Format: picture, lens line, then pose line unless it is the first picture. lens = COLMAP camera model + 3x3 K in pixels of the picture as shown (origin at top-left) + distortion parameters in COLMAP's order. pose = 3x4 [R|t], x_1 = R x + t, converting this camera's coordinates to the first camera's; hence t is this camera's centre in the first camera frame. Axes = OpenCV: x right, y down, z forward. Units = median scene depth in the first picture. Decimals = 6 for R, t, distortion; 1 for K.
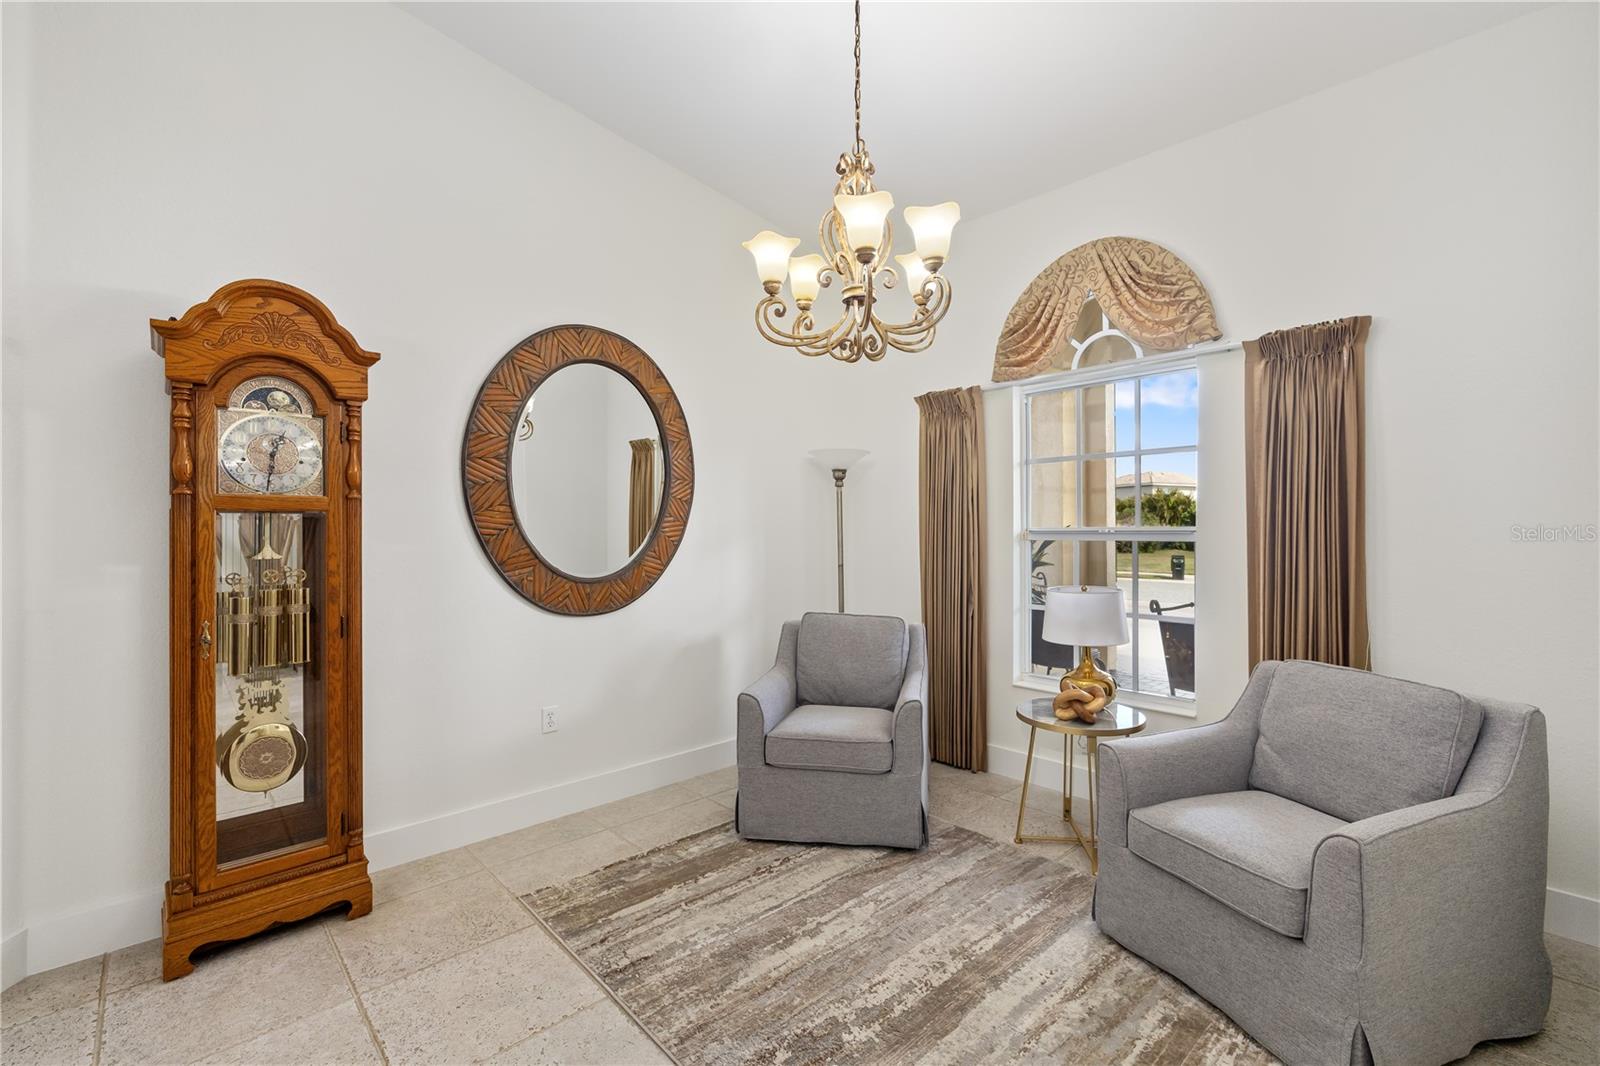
lens RADIAL K [[676.9, 0, 817.0], [0, 676.9, 524.0], [0, 0, 1]] dist [-0.000576, -0.000979]
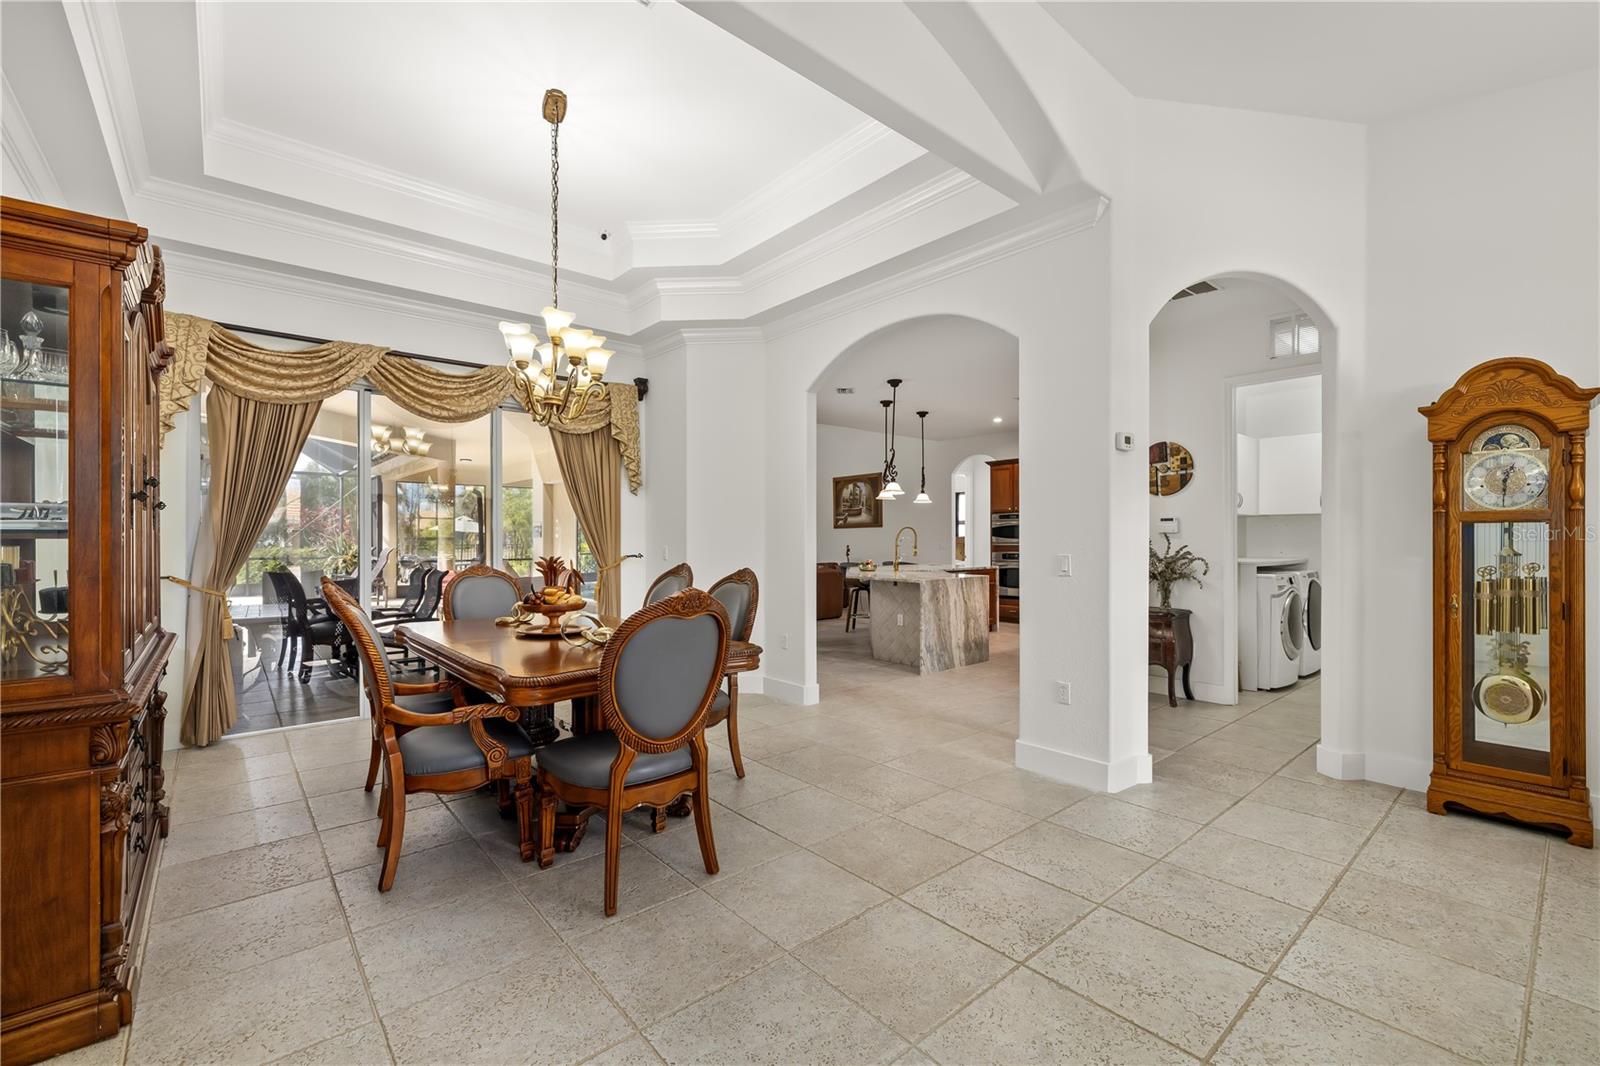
lens RADIAL K [[676.9, 0, 809.5], [0, 676.9, 540.5], [0, 0, 1]] dist [-0.000576, -0.000979]
pose [[-0.039284, 0.003964, -0.999220, 0.649411], [0.007221, 0.999967, 0.003683, 0.004604], [0.999202, -0.007070, -0.039311, -0.382046]]
